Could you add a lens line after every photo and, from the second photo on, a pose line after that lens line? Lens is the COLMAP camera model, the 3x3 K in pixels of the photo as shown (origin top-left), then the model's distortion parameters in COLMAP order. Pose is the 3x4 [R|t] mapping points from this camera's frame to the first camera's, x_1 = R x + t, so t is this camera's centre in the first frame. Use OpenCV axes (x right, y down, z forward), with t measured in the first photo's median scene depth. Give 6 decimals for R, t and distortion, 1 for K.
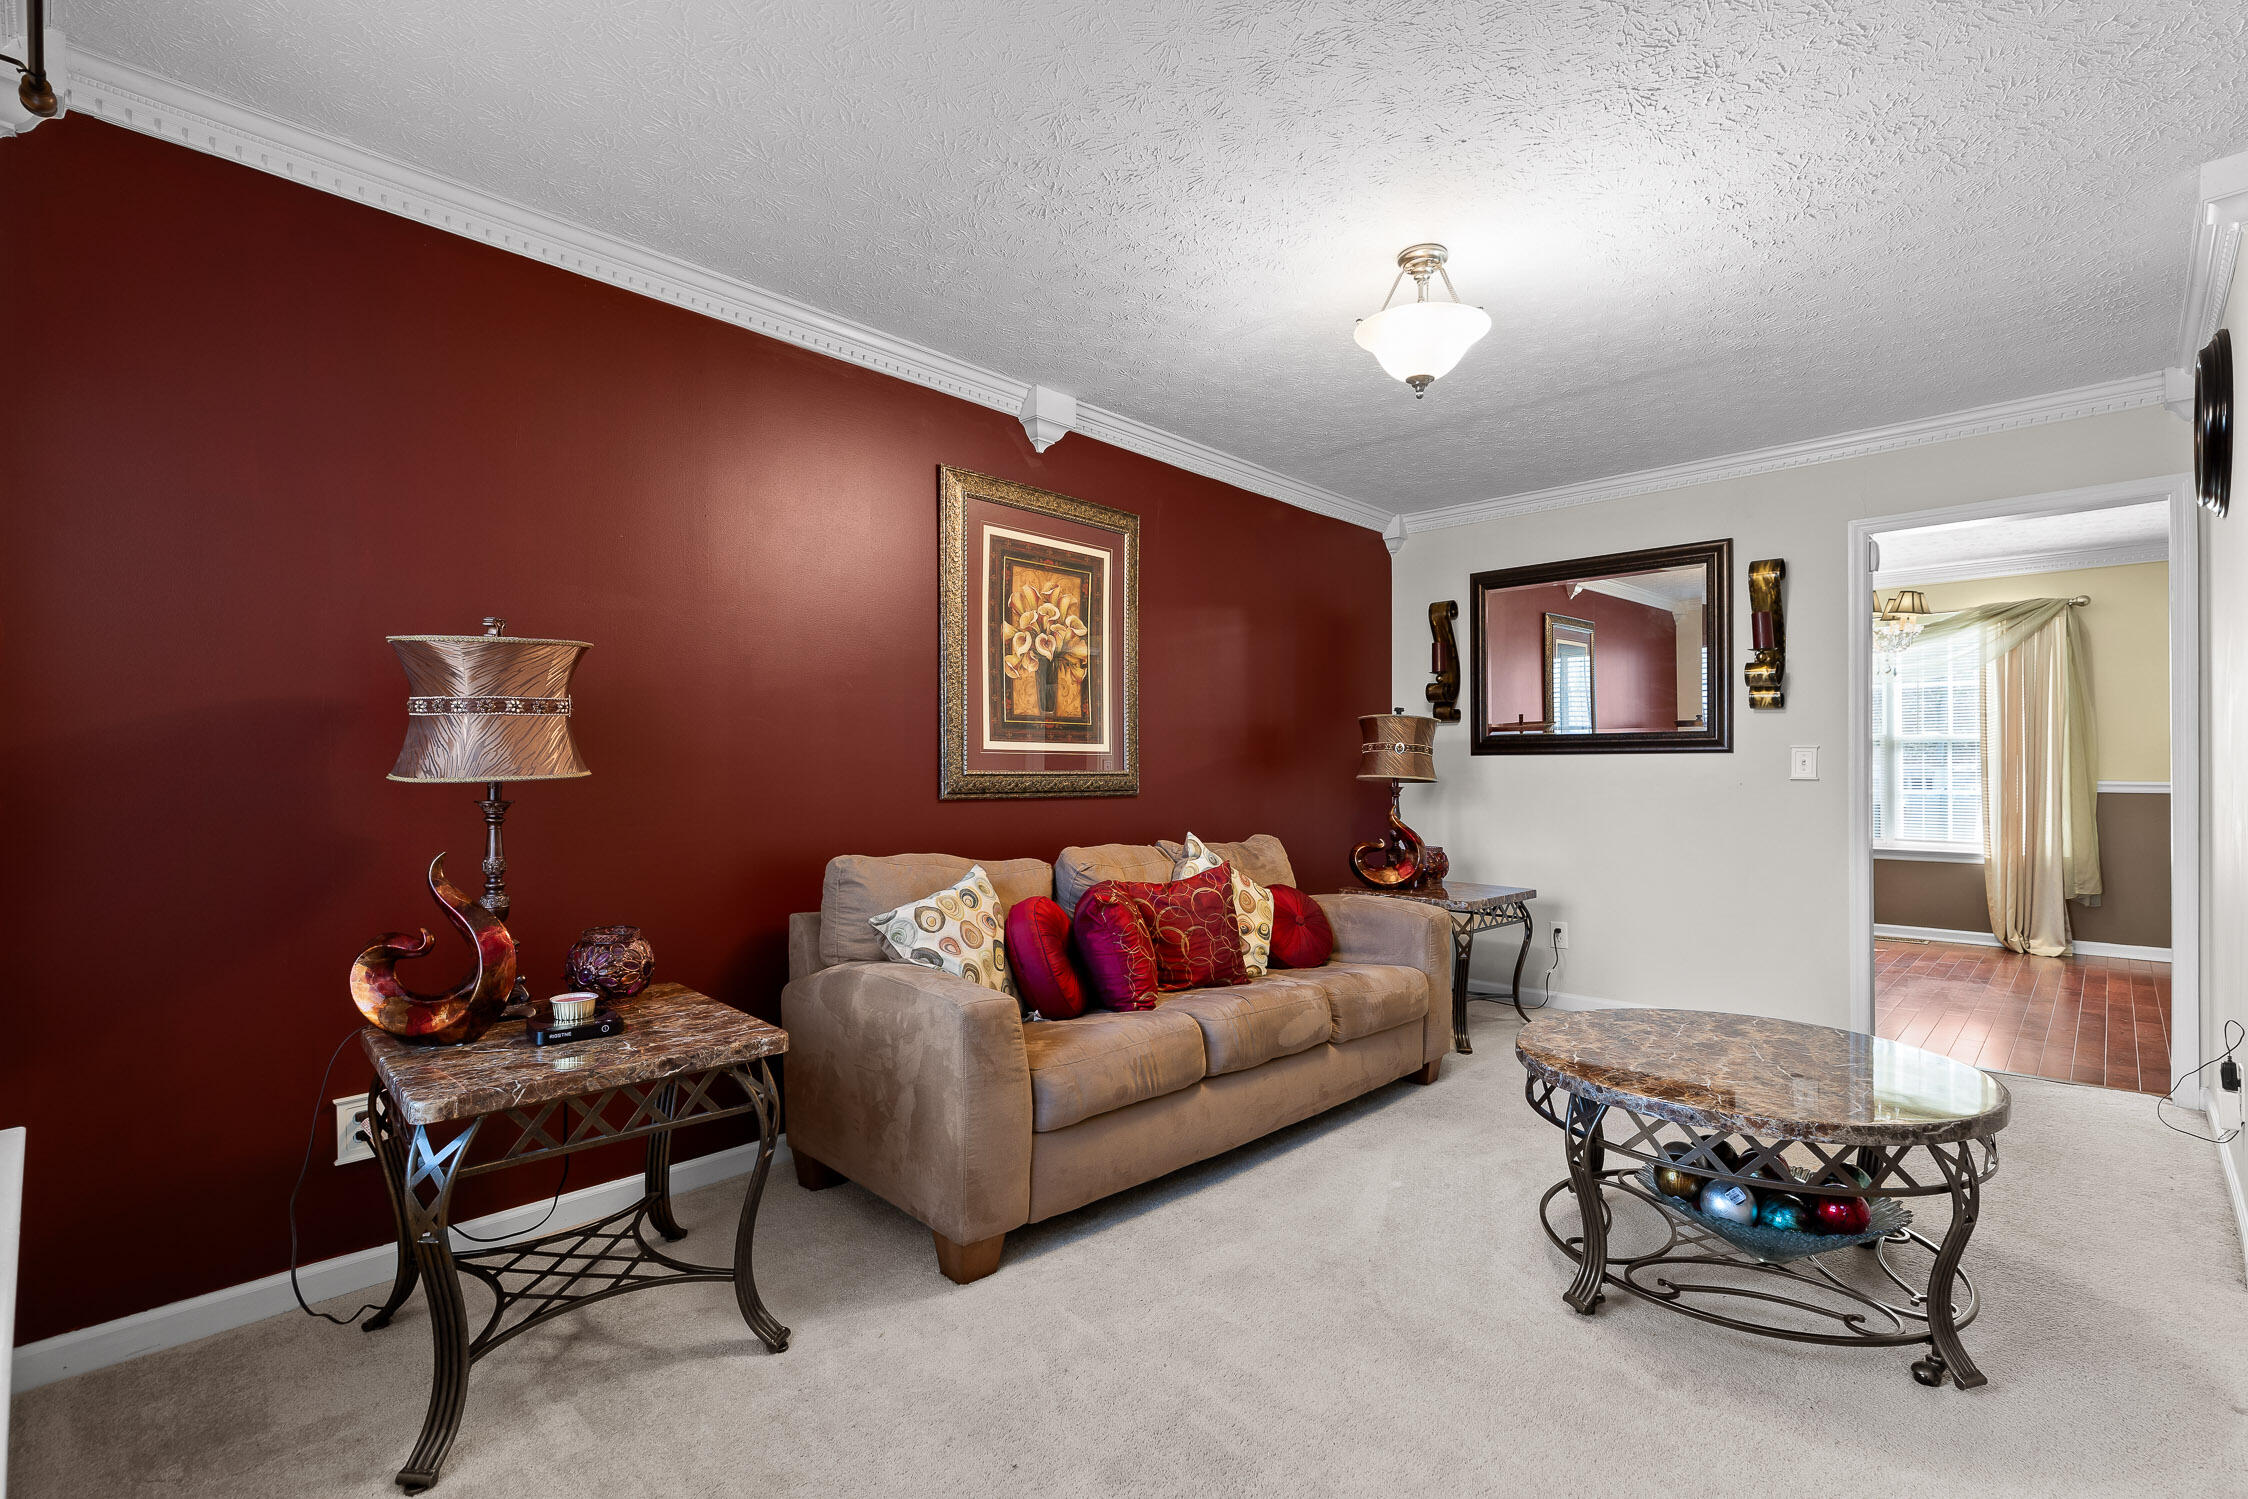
lens RADIAL K [[1021.1, 0, 1124.0], [0, 1021.1, 749.5], [0, 0, 1]] dist [-0.000075, -0.000276]
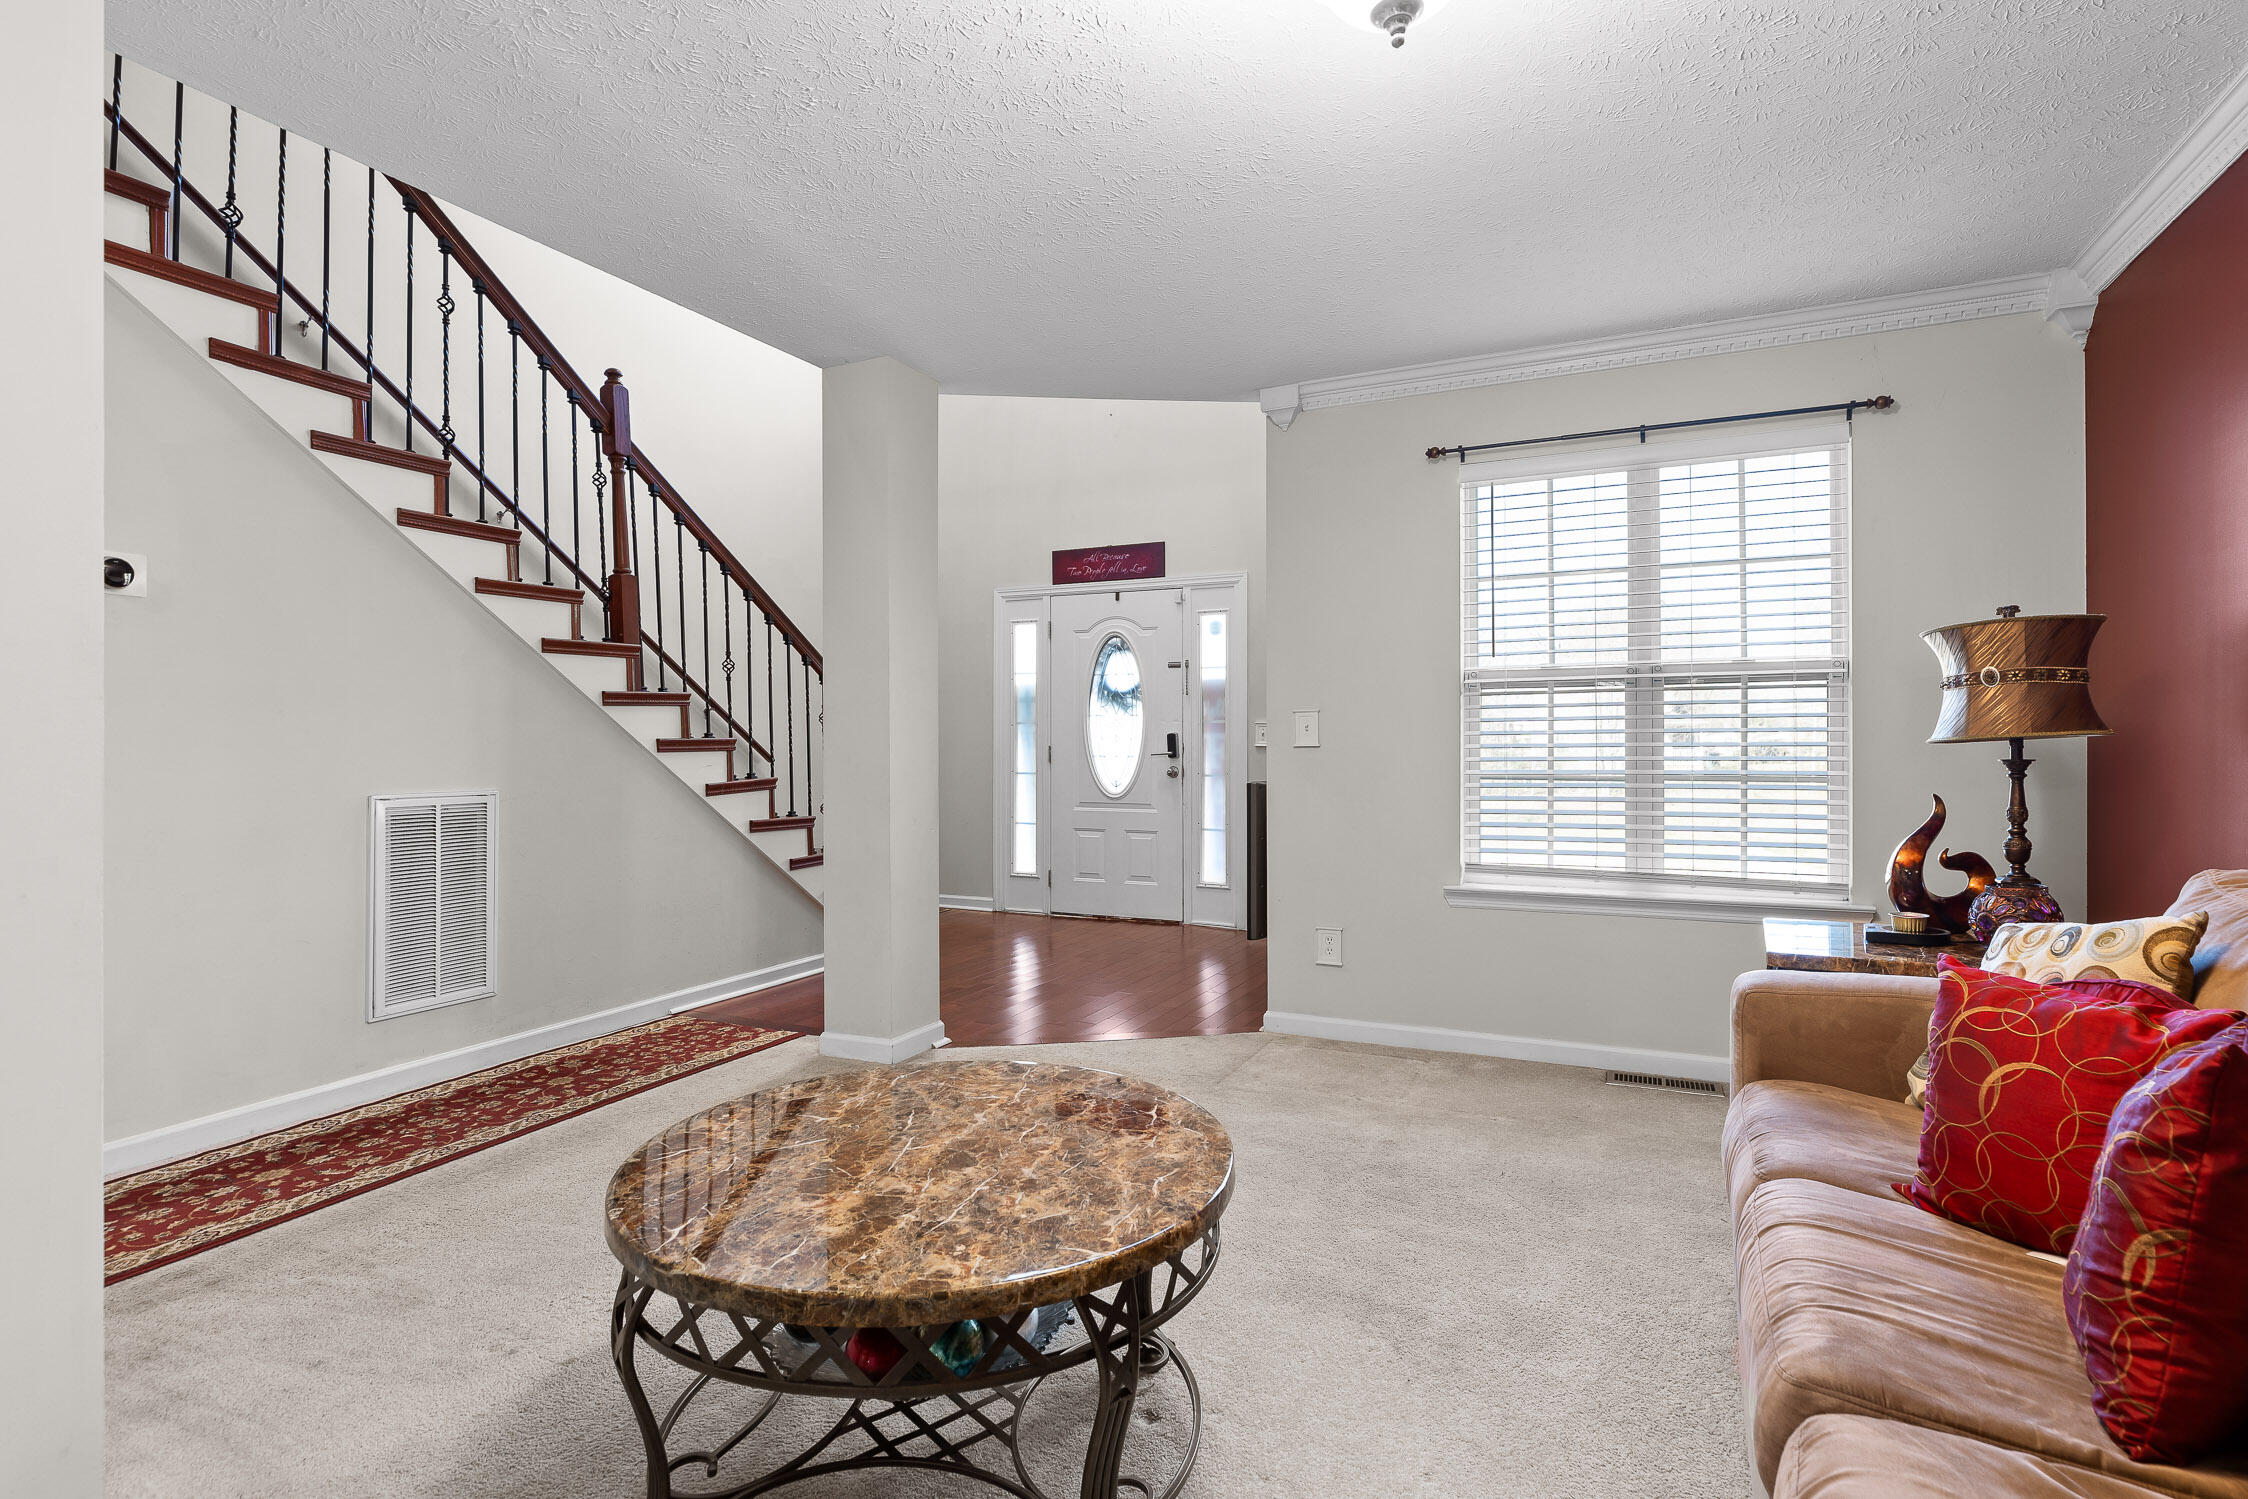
lens RADIAL K [[1110.9, 0, 1124.0], [0, 1110.9, 749.5], [0, 0, 1]] dist [0.000187, 0.000008]
pose [[-0.947988, 0.006650, -0.318238, 0.756087], [0.009451, 0.999929, -0.007258, 0.038540], [0.318167, -0.009889, -0.947983, 1.854017]]
